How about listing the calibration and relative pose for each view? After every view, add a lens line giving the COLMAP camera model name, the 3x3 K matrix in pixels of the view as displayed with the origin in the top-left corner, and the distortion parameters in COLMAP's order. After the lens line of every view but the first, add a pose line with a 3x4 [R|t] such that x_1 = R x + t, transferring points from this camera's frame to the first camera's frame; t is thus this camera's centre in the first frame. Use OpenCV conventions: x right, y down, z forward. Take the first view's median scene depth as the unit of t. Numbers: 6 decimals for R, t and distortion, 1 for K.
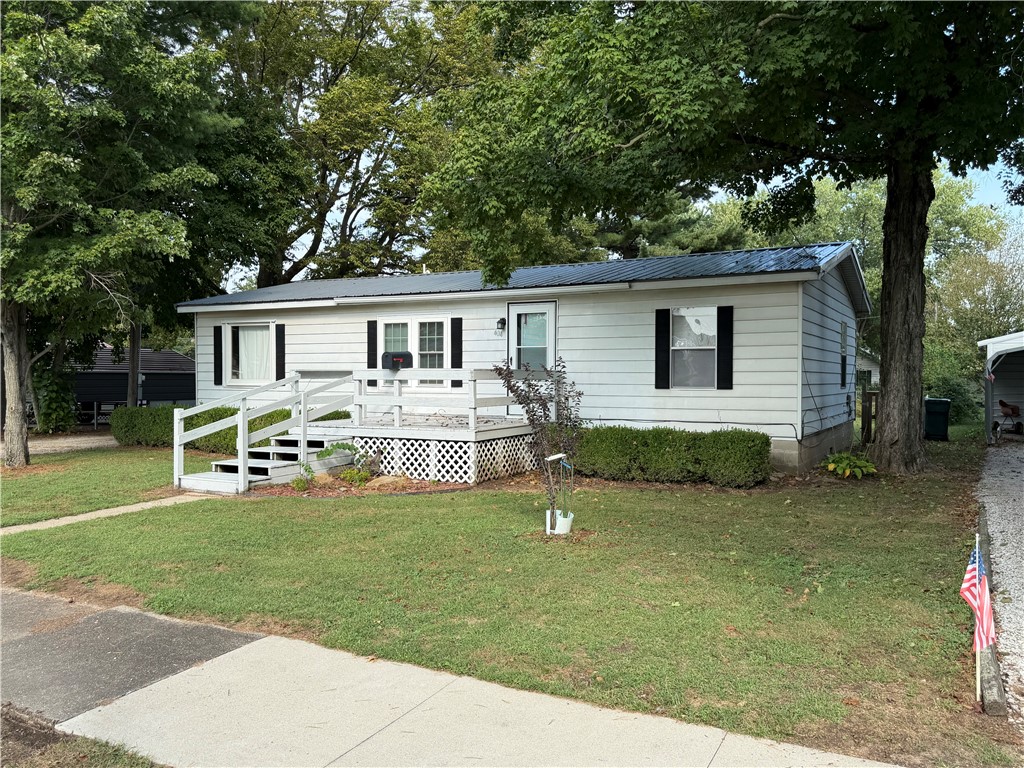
lens RADIAL K [[811.7, 0, 512.9], [0, 811.7, 383.1], [0, 0, 1]] dist [0.006788, 0.000983]
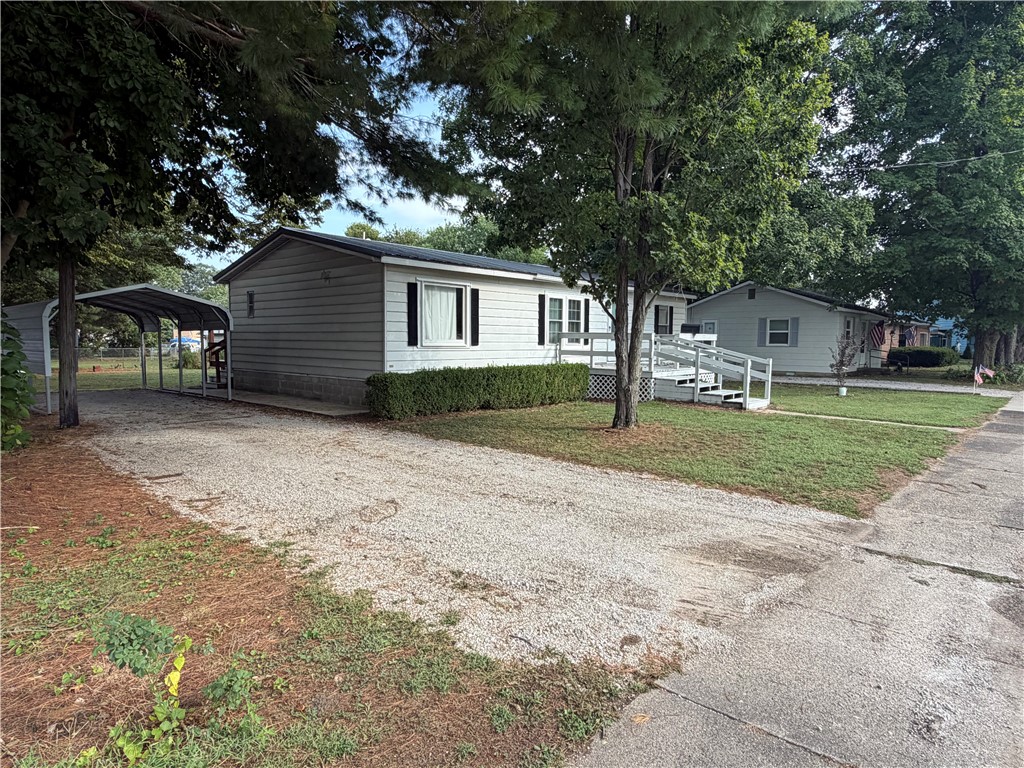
lens RADIAL K [[627.4, 0, 512.3], [0, 627.4, 386.1], [0, 0, 1]] dist [-0.000489, -0.000014]
pose [[0.246074, -0.075781, 0.966284, -1.168025], [-0.001905, 0.996899, 0.078667, -0.009528], [-0.969249, -0.021198, 0.245166, 0.796169]]
